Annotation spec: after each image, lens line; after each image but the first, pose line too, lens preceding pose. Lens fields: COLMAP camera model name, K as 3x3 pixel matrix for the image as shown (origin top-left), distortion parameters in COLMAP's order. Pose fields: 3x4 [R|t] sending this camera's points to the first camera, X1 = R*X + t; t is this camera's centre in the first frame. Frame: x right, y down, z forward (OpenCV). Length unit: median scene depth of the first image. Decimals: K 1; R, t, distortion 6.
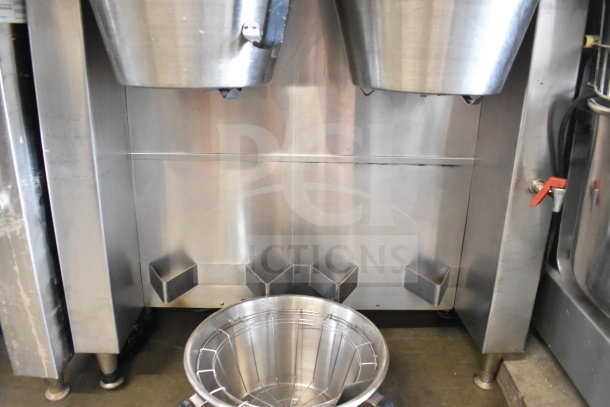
lens RADIAL K [[472.9, 0, 305.3], [0, 472.9, 203.2], [0, 0, 1]] dist [-0.102928, 0.026120]
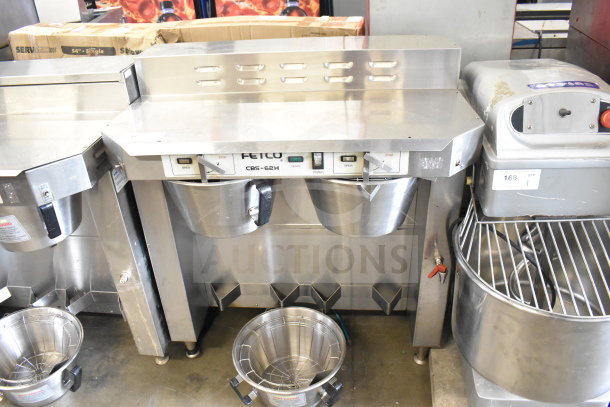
lens RADIAL K [[472.9, 0, 301.6], [0, 472.9, 201.3], [0, 0, 1]] dist [-0.102928, 0.026120]
pose [[0.991981, -0.008370, -0.126112, 0.202353], [0.032456, 0.981214, 0.190175, -0.486227], [0.122152, -0.192743, 0.973617, -0.528227]]
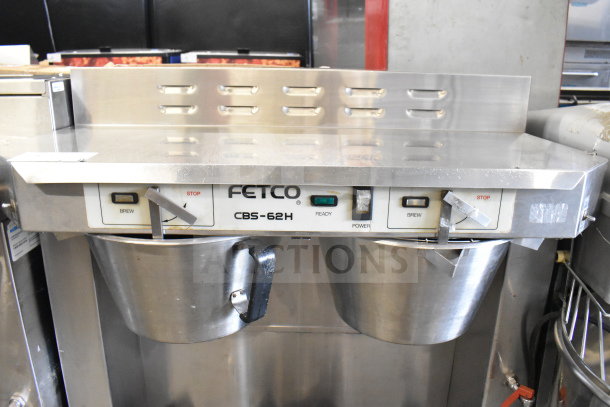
lens RADIAL K [[472.9, 0, 306.1], [0, 472.9, 198.8], [0, 0, 1]] dist [-0.102928, 0.026120]
pose [[0.999495, 0.000347, -0.031785, 0.051476], [-0.001688, 0.999109, -0.042169, -0.353759], [0.031742, 0.042201, 0.998605, -0.081546]]
